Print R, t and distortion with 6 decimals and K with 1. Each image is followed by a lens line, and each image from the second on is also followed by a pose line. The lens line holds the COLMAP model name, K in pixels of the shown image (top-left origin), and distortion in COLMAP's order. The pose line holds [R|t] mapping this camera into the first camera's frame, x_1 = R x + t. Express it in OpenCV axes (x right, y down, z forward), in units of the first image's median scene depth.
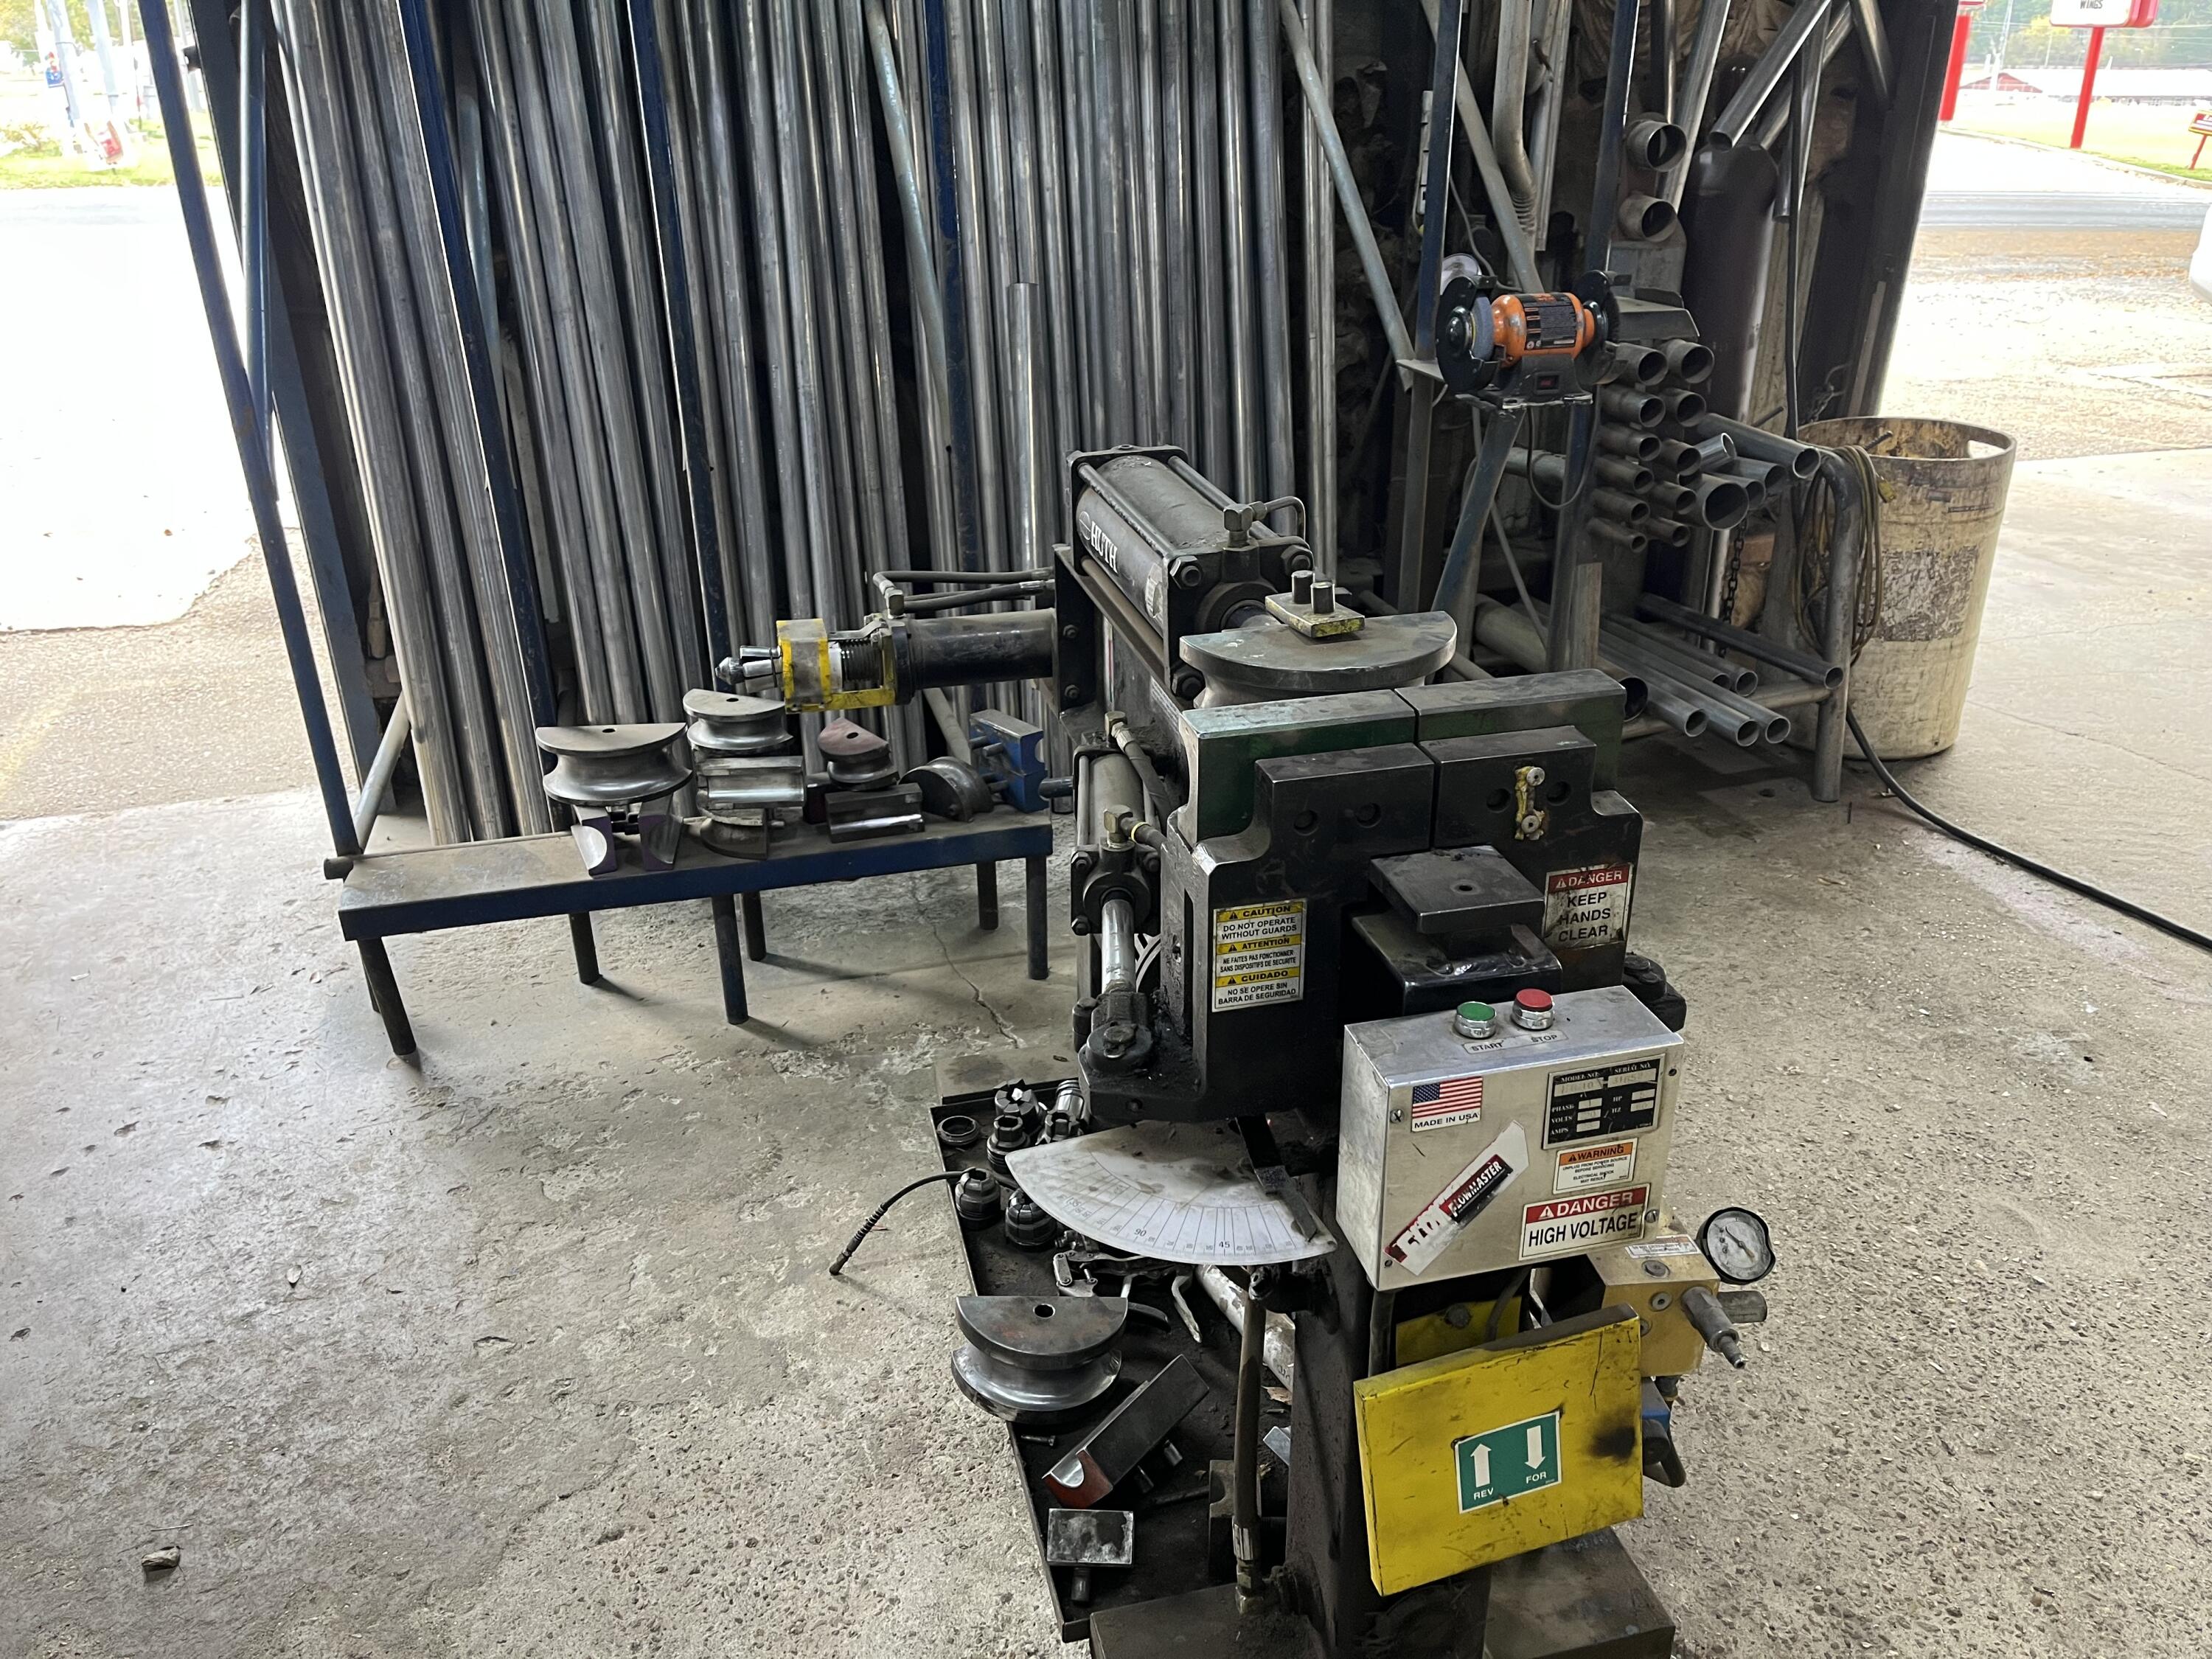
lens RADIAL K [[1680.6, 0, 1109.7], [0, 1680.6, 829.1], [0, 0, 1]] dist [0.079491, -0.109155]
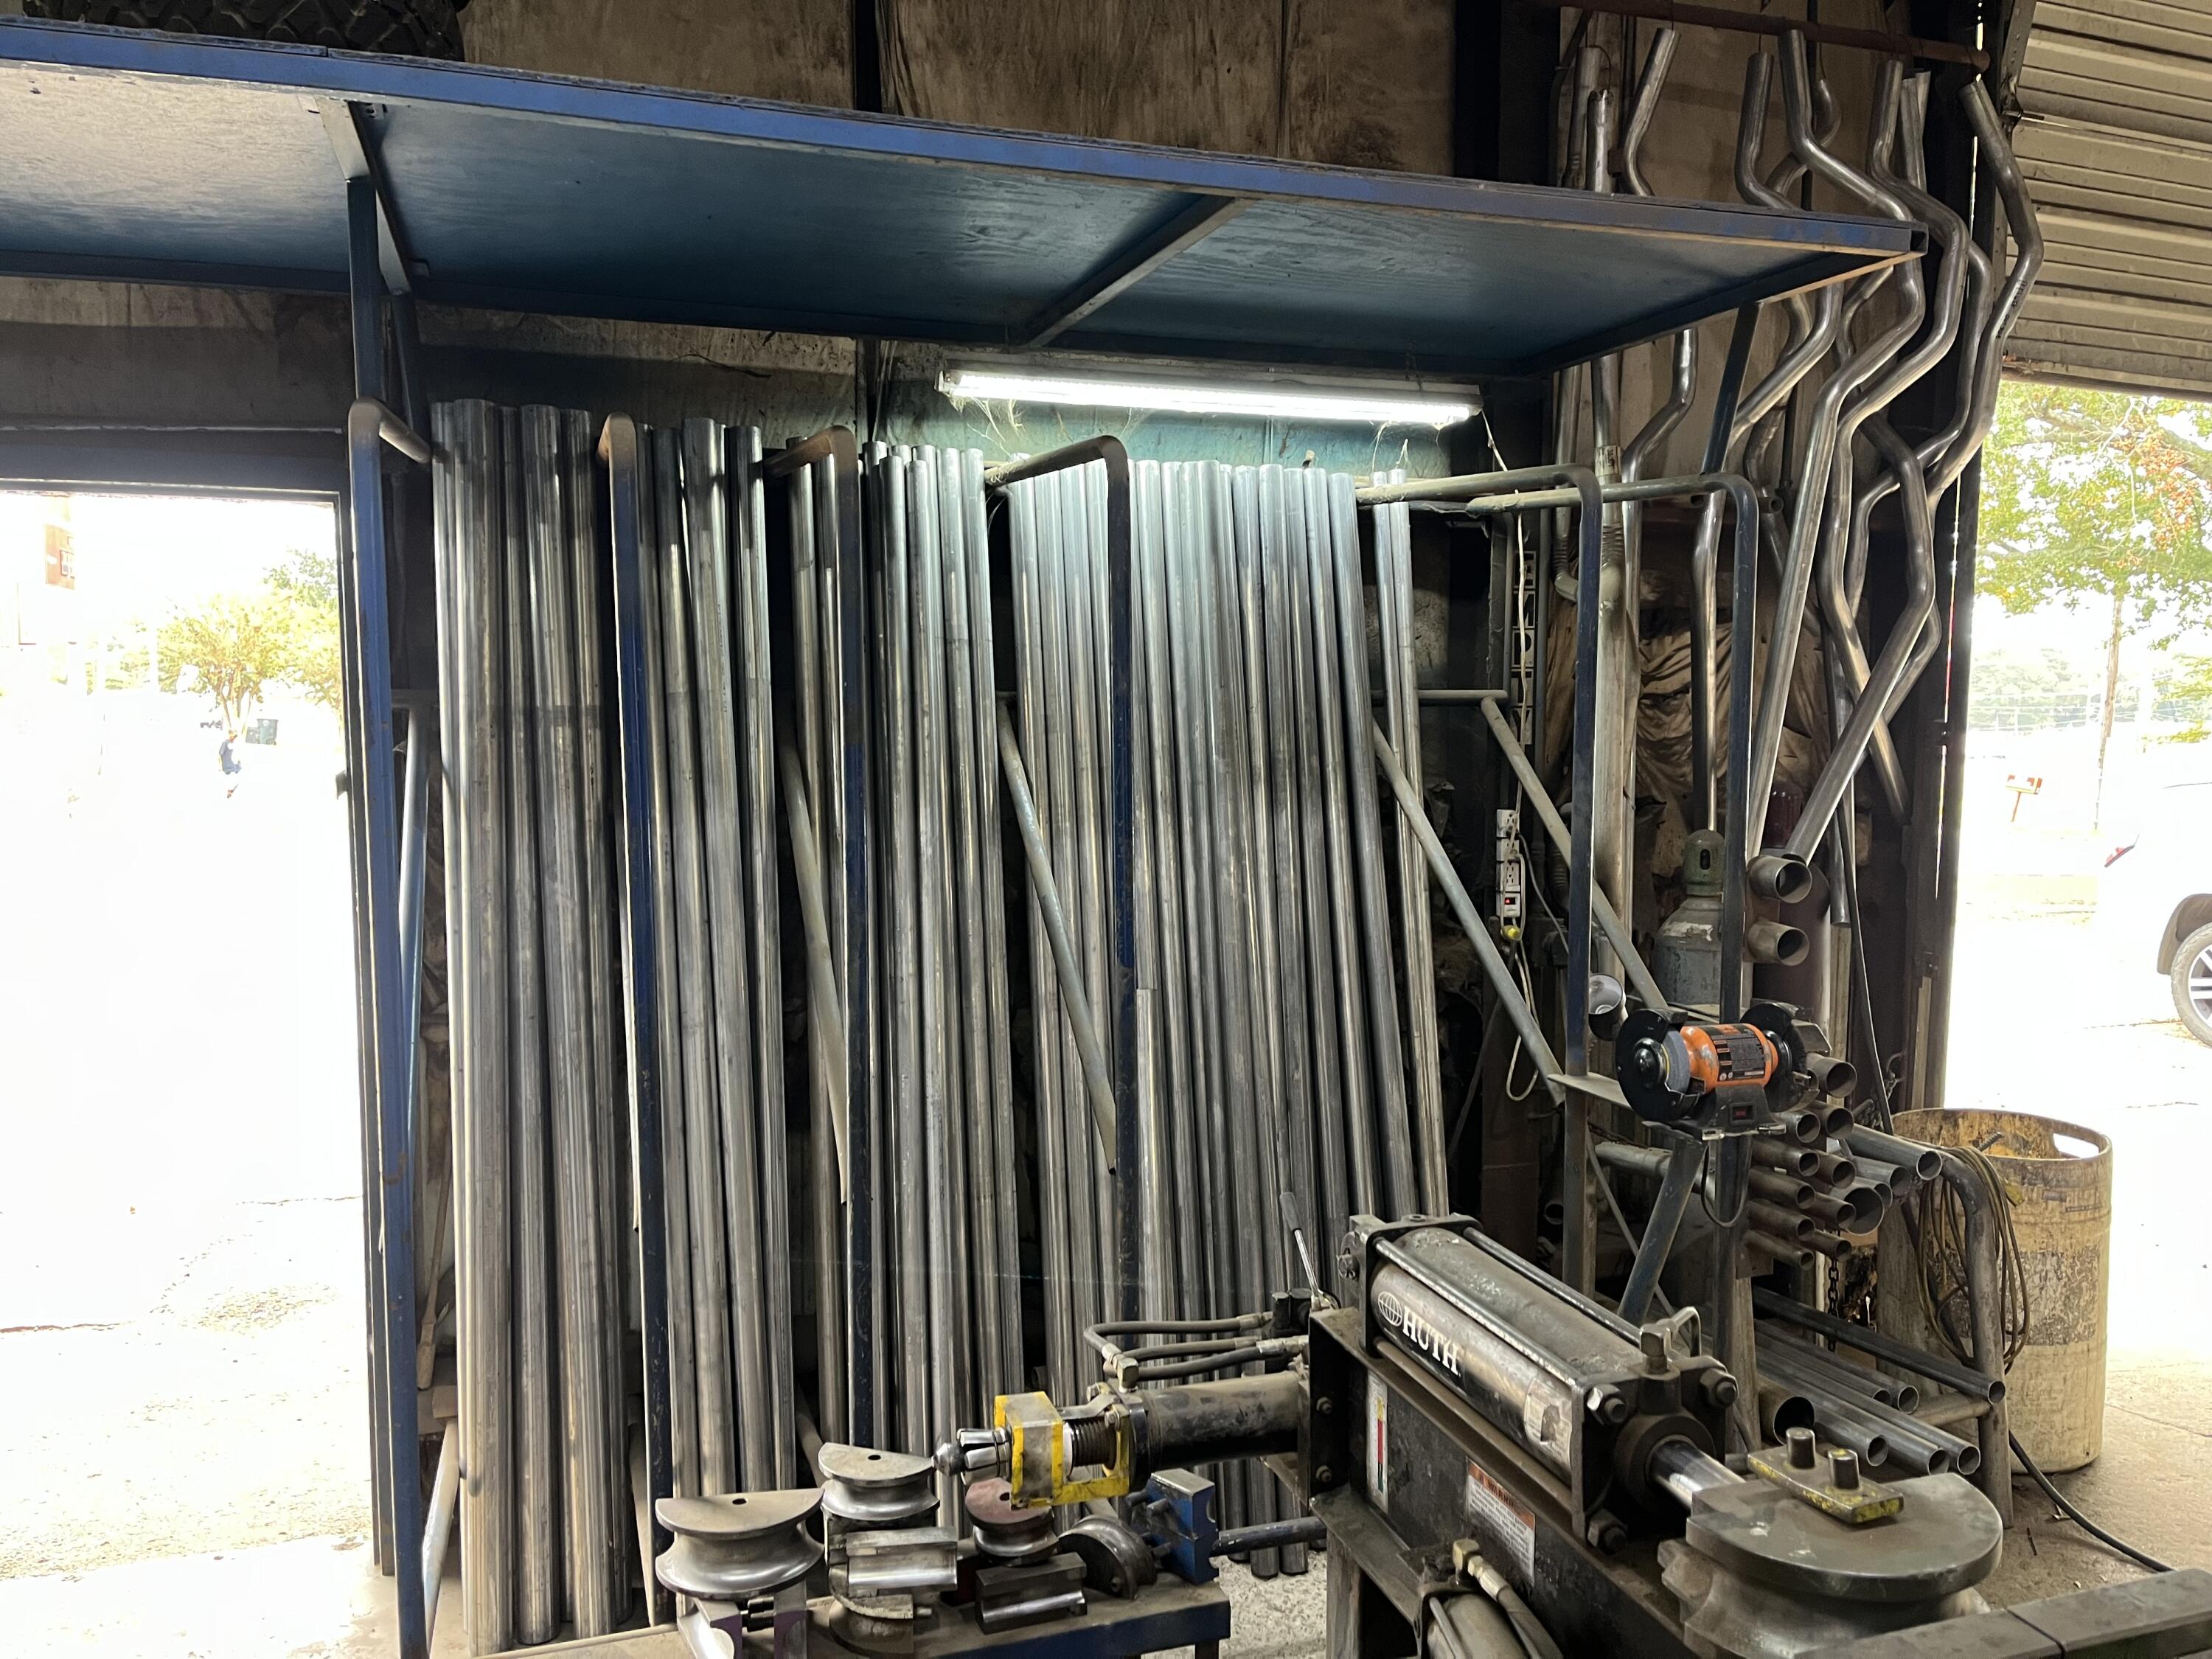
lens RADIAL K [[1680.6, 0, 1122.4], [0, 1680.6, 845.0], [0, 0, 1]] dist [0.079491, -0.109155]
pose [[0.998247, 0.005015, 0.058968, -0.142399], [0.015628, 0.938694, -0.344396, -0.067313], [-0.057080, 0.344714, 0.936971, 0.039051]]
